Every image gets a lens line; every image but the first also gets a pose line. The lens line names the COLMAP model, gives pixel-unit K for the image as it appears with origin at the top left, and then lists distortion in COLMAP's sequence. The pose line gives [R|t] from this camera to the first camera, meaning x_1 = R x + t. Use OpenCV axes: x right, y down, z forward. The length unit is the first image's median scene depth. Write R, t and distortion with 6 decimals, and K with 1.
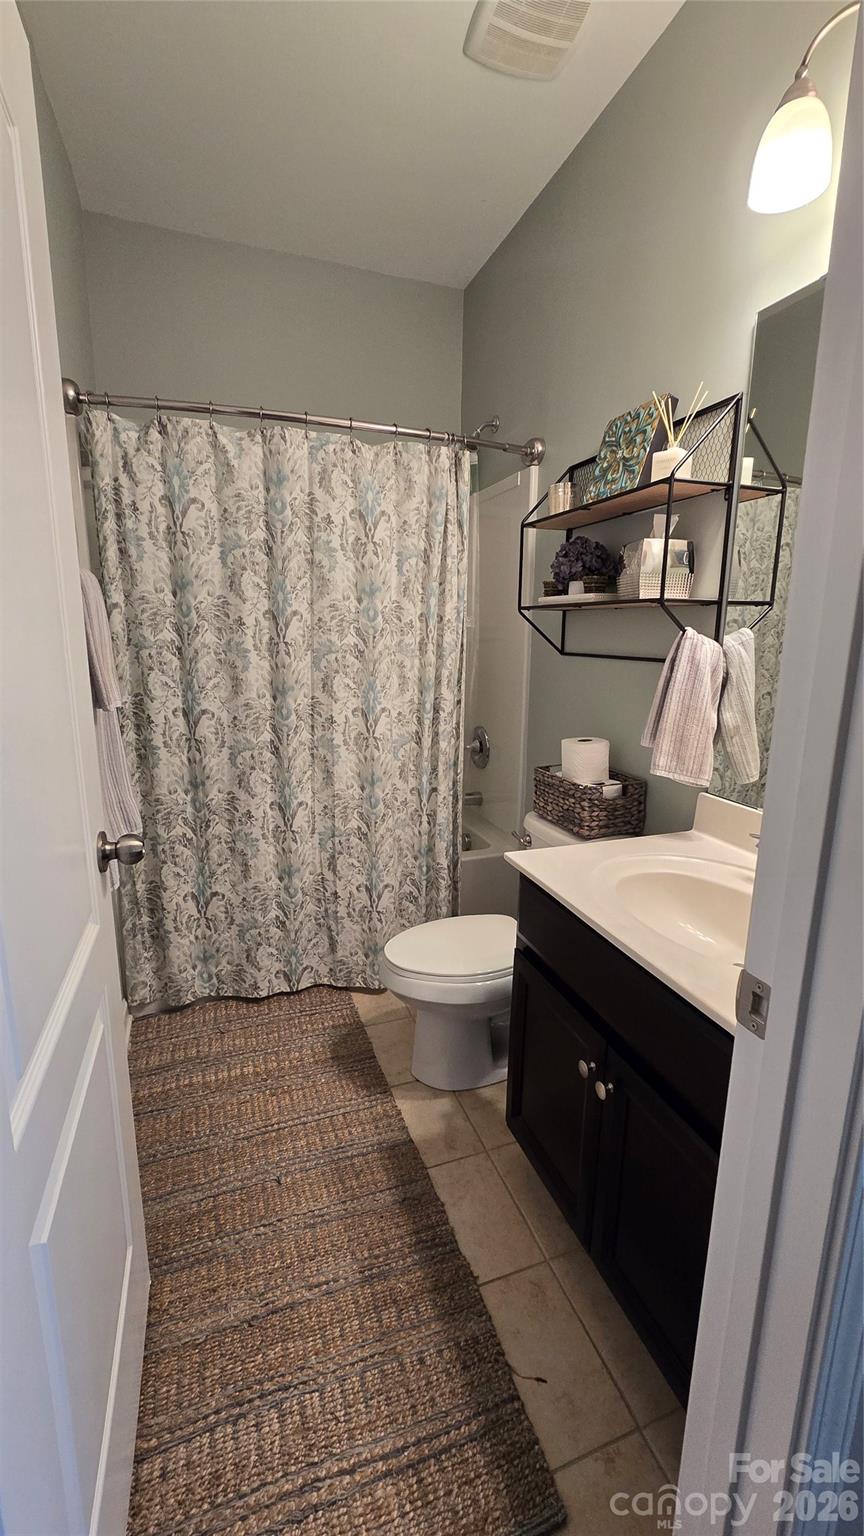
lens RADIAL K [[630.1, 0, 427.9], [0, 630.1, 770.6], [0, 0, 1]] dist [-0.002664, 0.000248]
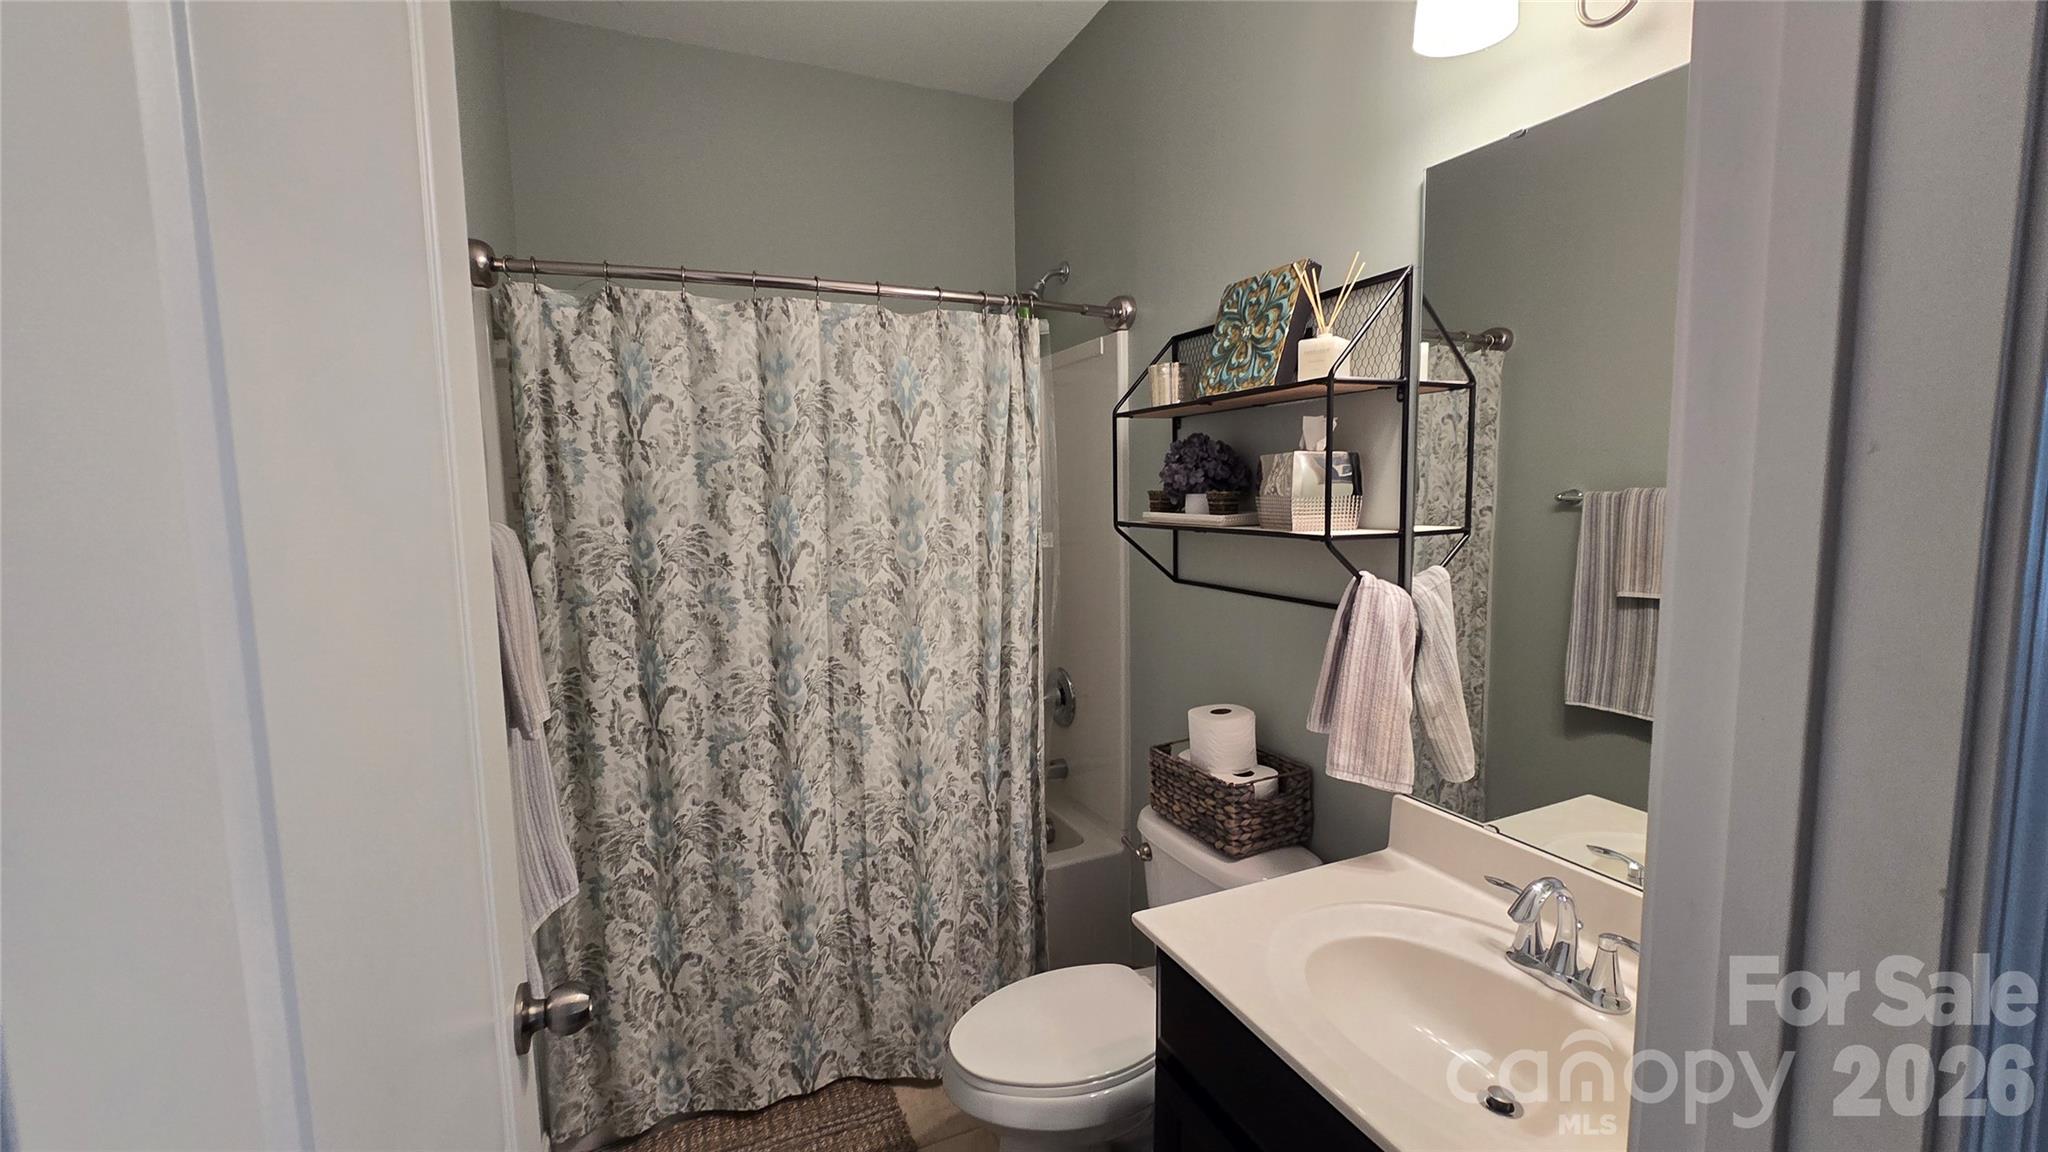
lens RADIAL K [[840.1, 0, 1019.1], [0, 840.1, 573.3], [0, 0, 1]] dist [-0.002664, 0.000248]
pose [[0.996837, -0.036603, 0.070537, -0.037247], [0.043907, 0.993507, -0.104957, -0.105889], [-0.066237, 0.107722, 0.991972, 0.052040]]
